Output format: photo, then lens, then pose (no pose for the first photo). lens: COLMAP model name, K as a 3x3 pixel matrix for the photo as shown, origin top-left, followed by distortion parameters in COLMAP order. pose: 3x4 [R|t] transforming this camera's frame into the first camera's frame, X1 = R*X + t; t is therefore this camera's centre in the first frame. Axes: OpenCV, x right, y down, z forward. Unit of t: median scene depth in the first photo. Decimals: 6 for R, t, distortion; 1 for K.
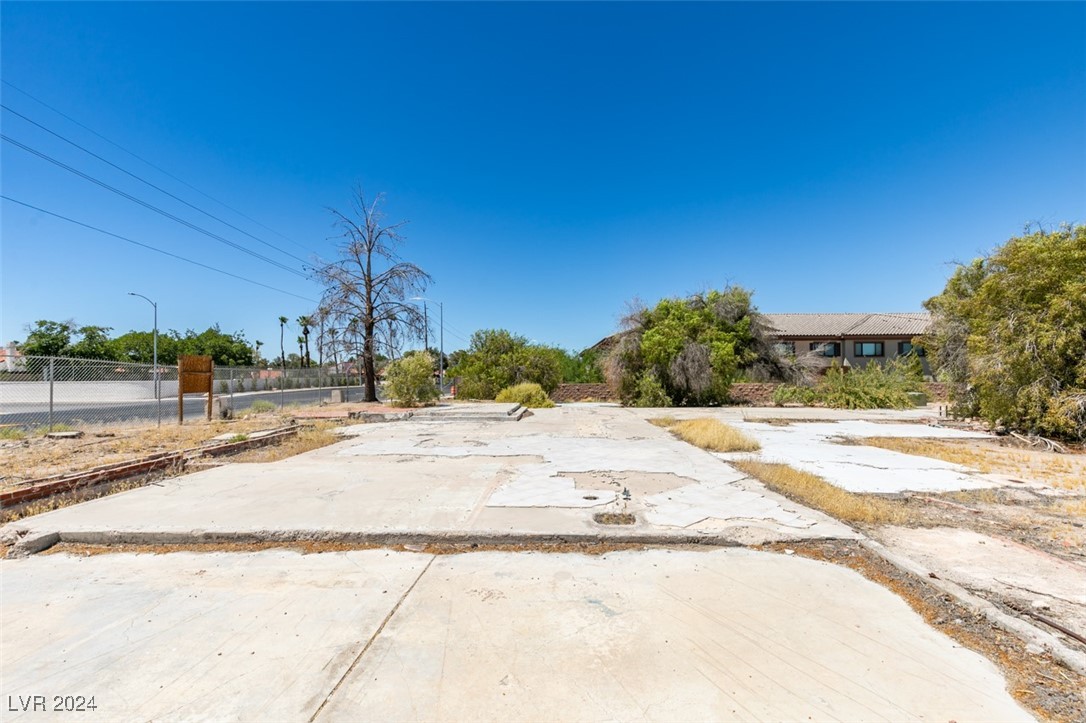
lens RADIAL K [[486.7, 0, 543.3], [0, 486.7, 359.1], [0, 0, 1]] dist [0.007659, -0.000487]
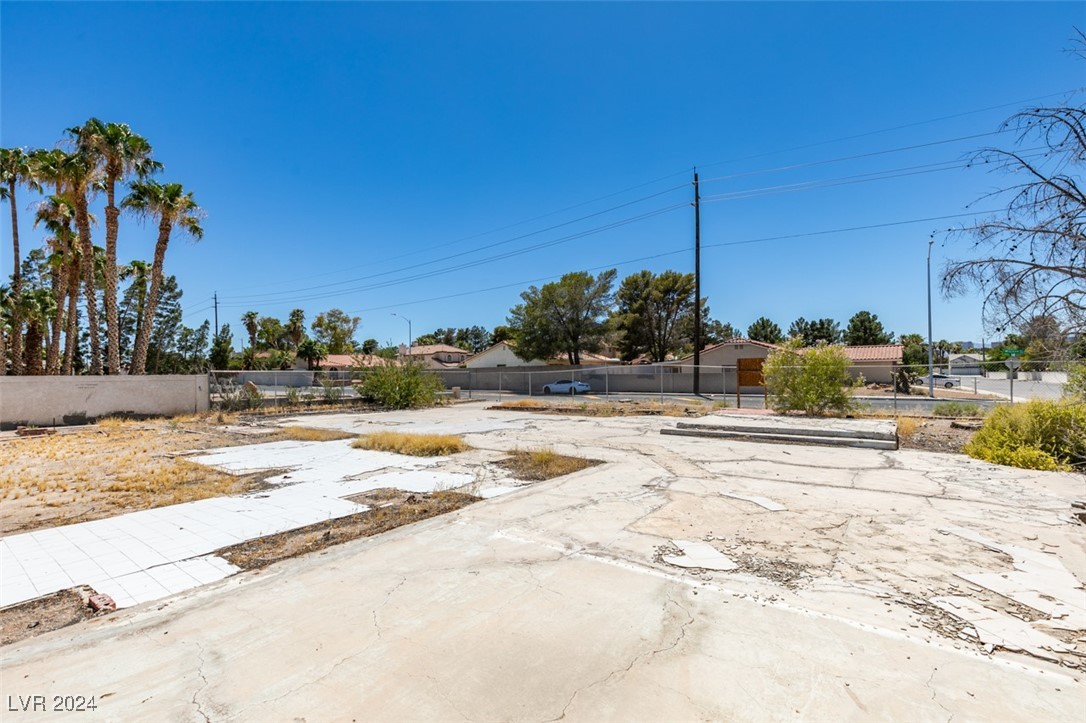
lens RADIAL K [[486.7, 0, 539.0], [0, 486.7, 368.9], [0, 0, 1]] dist [0.007659, -0.000487]
pose [[-0.565796, 0.005005, -0.824530, 0.495374], [0.040711, 0.998932, -0.021873, 0.020036], [0.823540, -0.045943, -0.565395, 0.883475]]
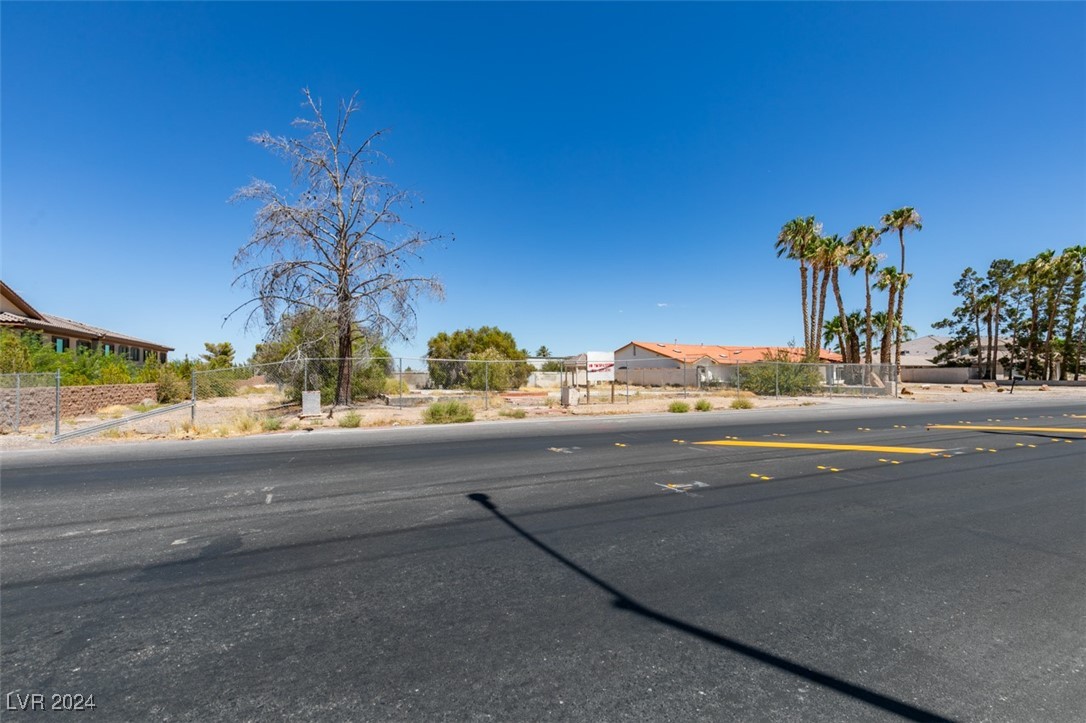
lens RADIAL K [[486.7, 0, 538.9], [0, 486.7, 366.3], [0, 0, 1]] dist [0.007659, -0.000487]
pose [[-0.437939, 0.023449, 0.898699, -1.267446], [-0.021349, 0.999107, -0.036473, 0.056885], [-0.898751, -0.035159, -0.437047, 1.207702]]
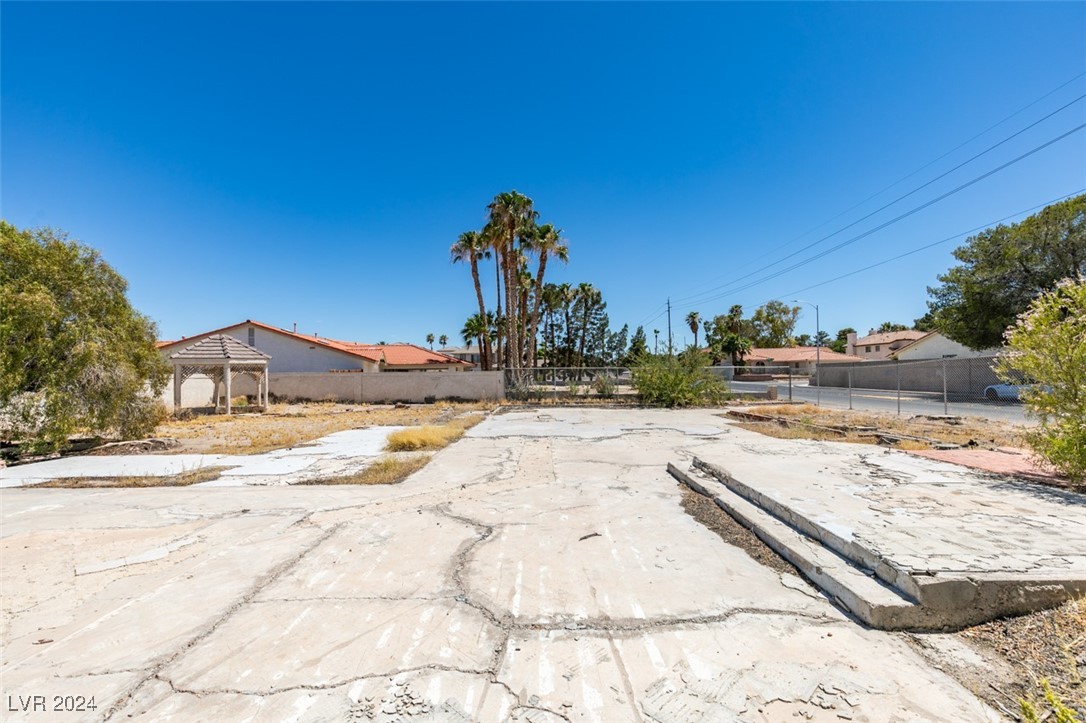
lens RADIAL K [[486.7, 0, 536.2], [0, 486.7, 360.6], [0, 0, 1]] dist [0.007659, -0.000487]
pose [[-0.999144, 0.015679, -0.038288, 0.073152], [0.017807, 0.998279, -0.055880, 0.027438], [0.037346, -0.056514, -0.997703, 1.030360]]
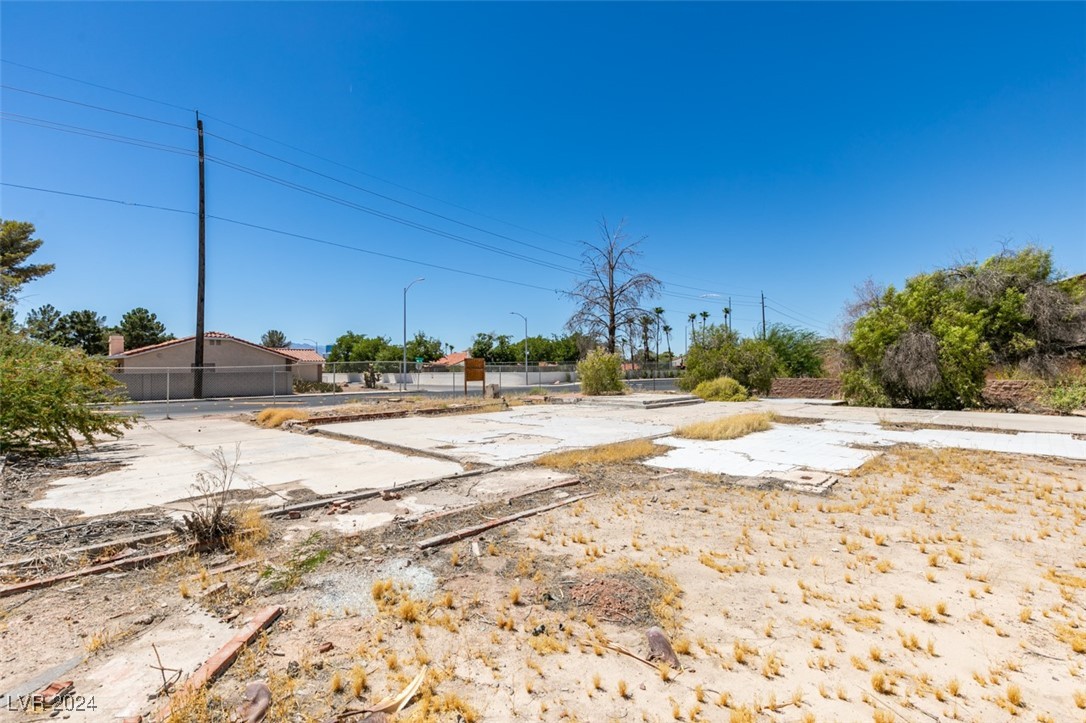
lens RADIAL K [[486.7, 0, 546.5], [0, 486.7, 364.8], [0, 0, 1]] dist [0.007659, -0.000487]
pose [[0.747890, -0.004825, -0.663806, 0.381143], [0.022872, 0.999567, 0.018504, -0.006102], [0.663429, -0.029022, 0.747676, -0.039286]]
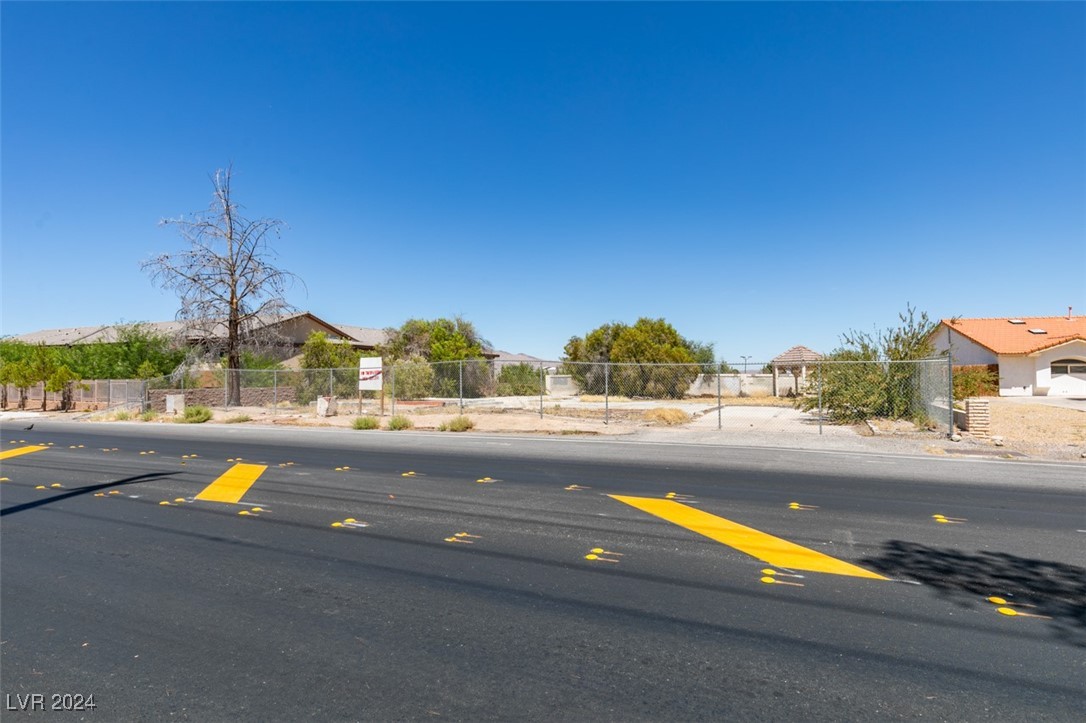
lens RADIAL K [[594.9, 0, 542.4], [0, 594.9, 371.6], [0, 0, 1]] dist [0.004185, 0.000497]
pose [[0.391527, 0.012554, 0.920081, -1.301371], [-0.023018, 0.999728, -0.003846, 0.014746], [-0.919879, -0.019673, 0.391709, 0.051629]]
